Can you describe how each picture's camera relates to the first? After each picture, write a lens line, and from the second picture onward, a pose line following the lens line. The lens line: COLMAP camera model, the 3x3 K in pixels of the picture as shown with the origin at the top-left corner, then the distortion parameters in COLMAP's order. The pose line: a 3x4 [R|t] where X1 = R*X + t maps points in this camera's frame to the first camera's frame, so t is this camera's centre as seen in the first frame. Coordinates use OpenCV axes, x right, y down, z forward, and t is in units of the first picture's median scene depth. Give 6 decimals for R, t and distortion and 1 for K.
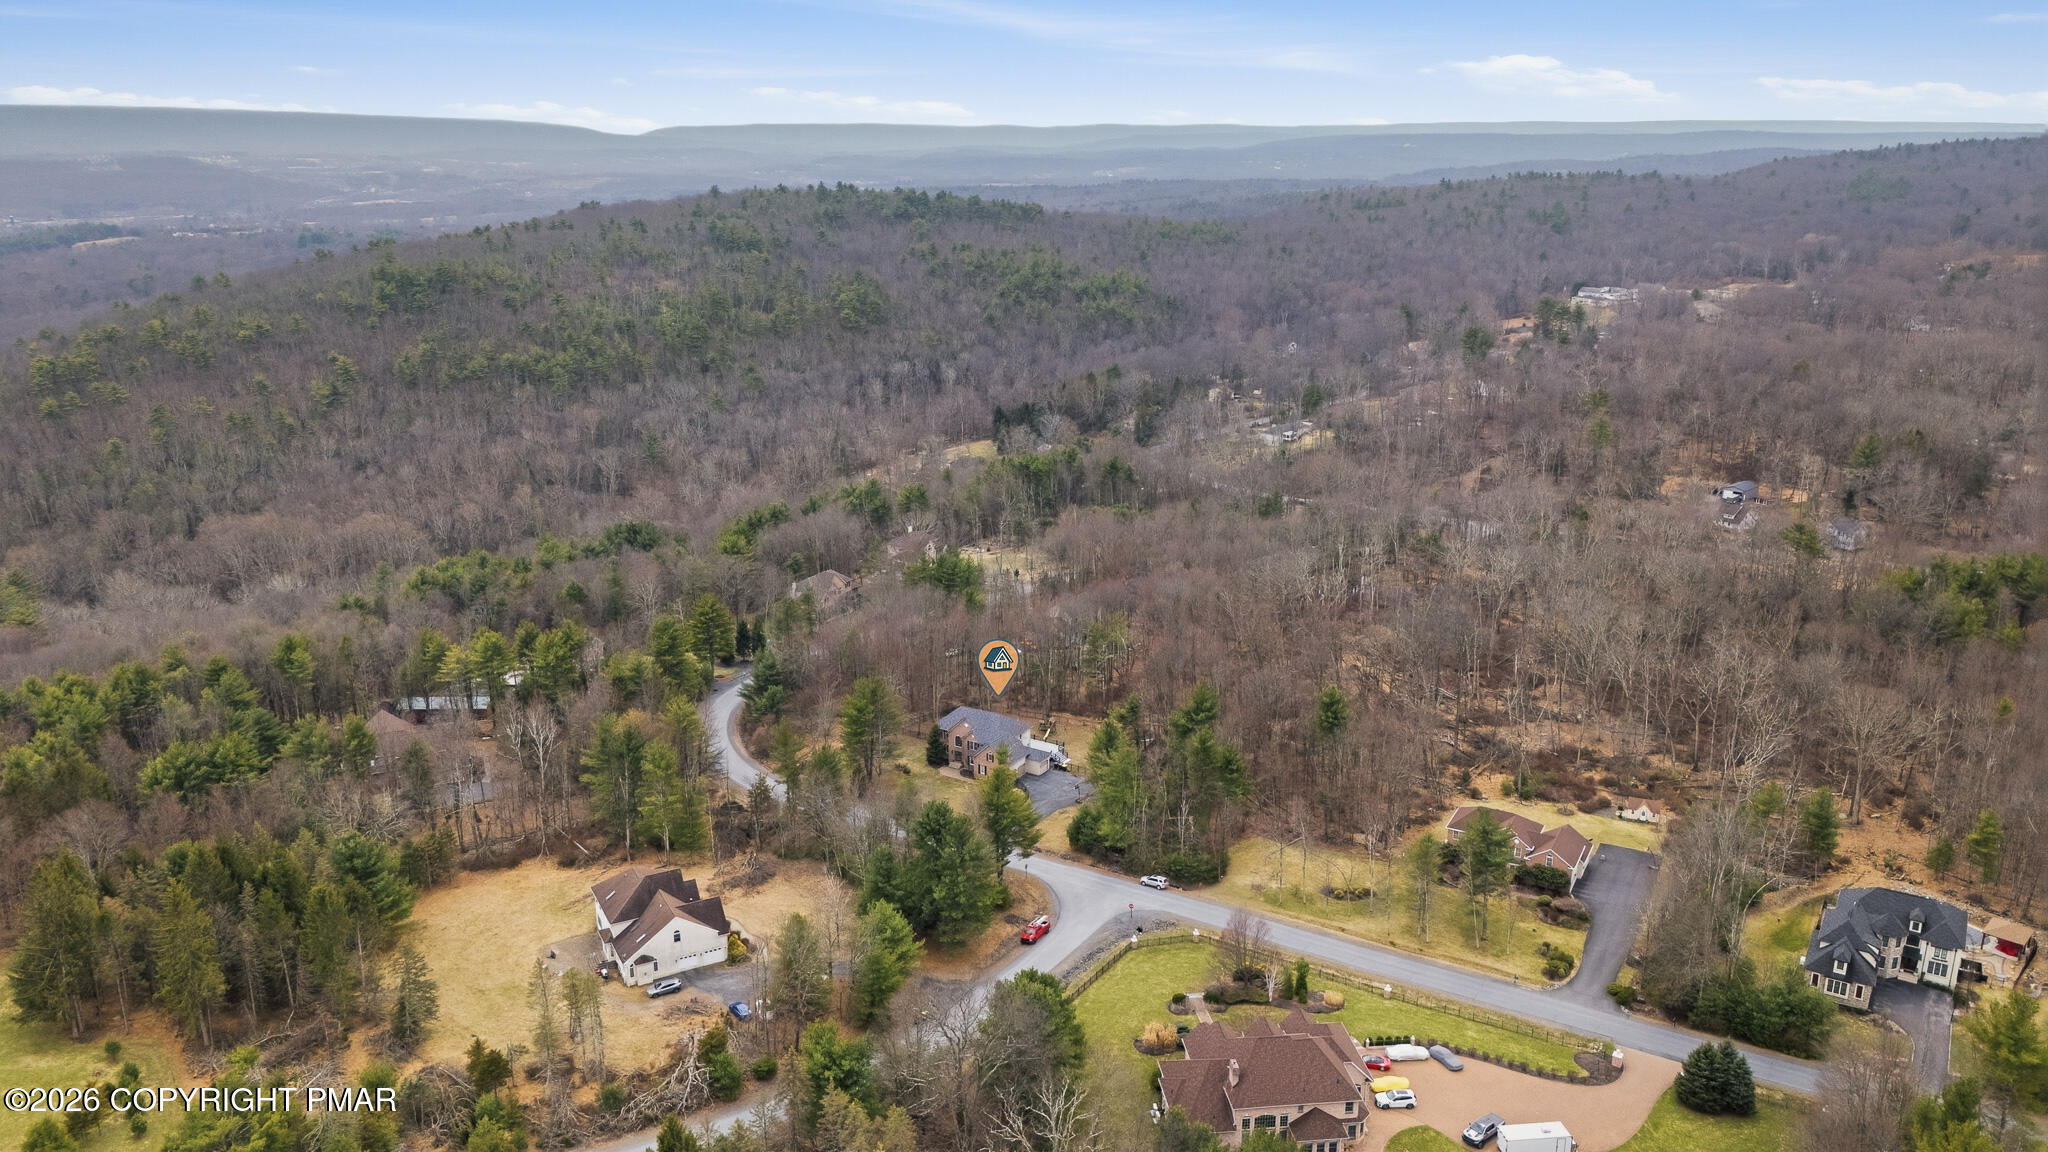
lens RADIAL K [[1475.1, 0, 1024.2], [0, 1475.1, 572.0], [0, 0, 1]] dist [0.031503, -0.003004]
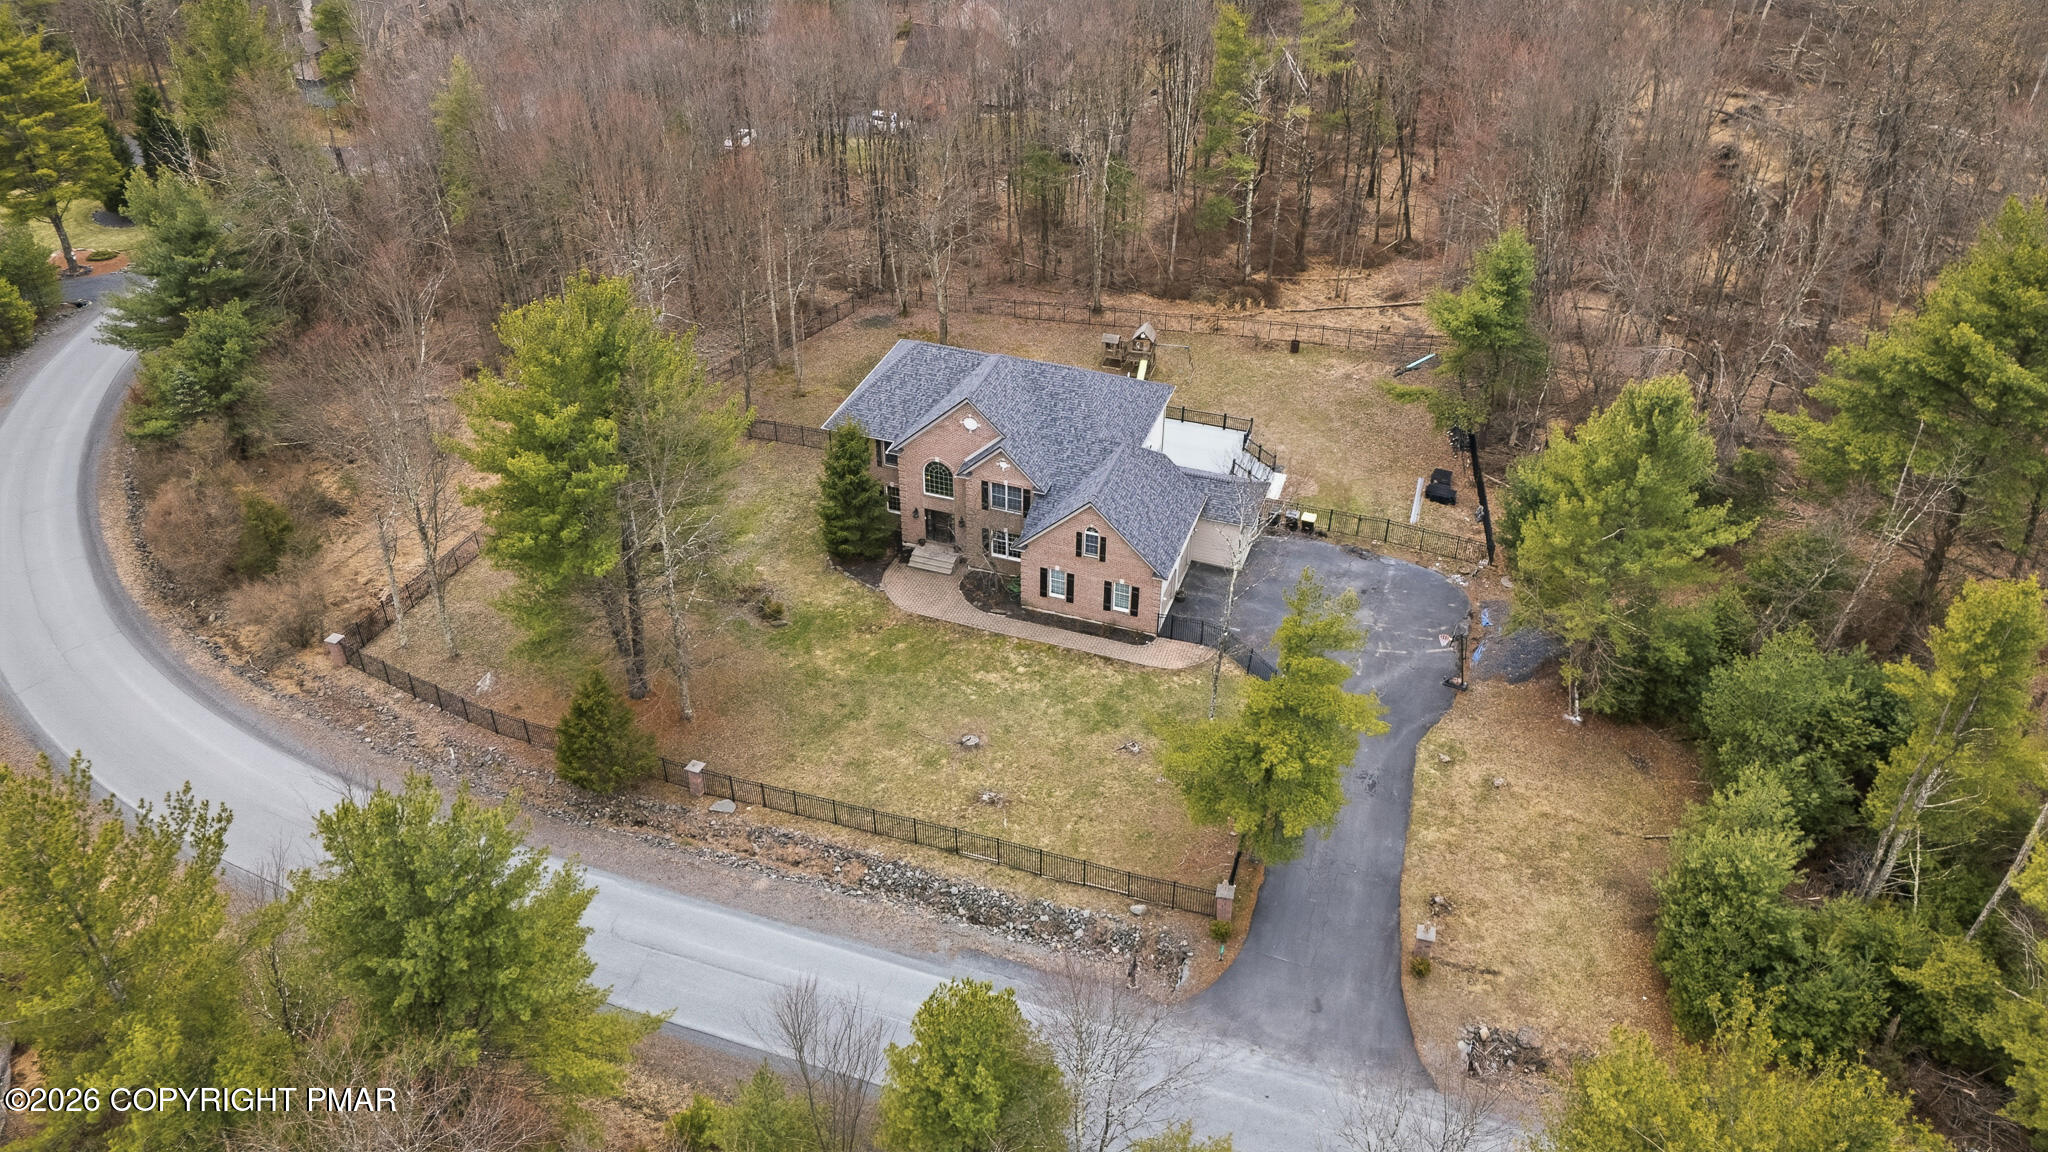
lens RADIAL K [[1475.1, 0, 1044.1], [0, 1475.1, 576.2], [0, 0, 1]] dist [0.031503, -0.003004]
pose [[0.973496, -0.129507, 0.188503, -0.079519], [0.056262, 0.934505, 0.351475, 0.035727], [-0.221676, -0.331554, 0.917024, 0.733087]]
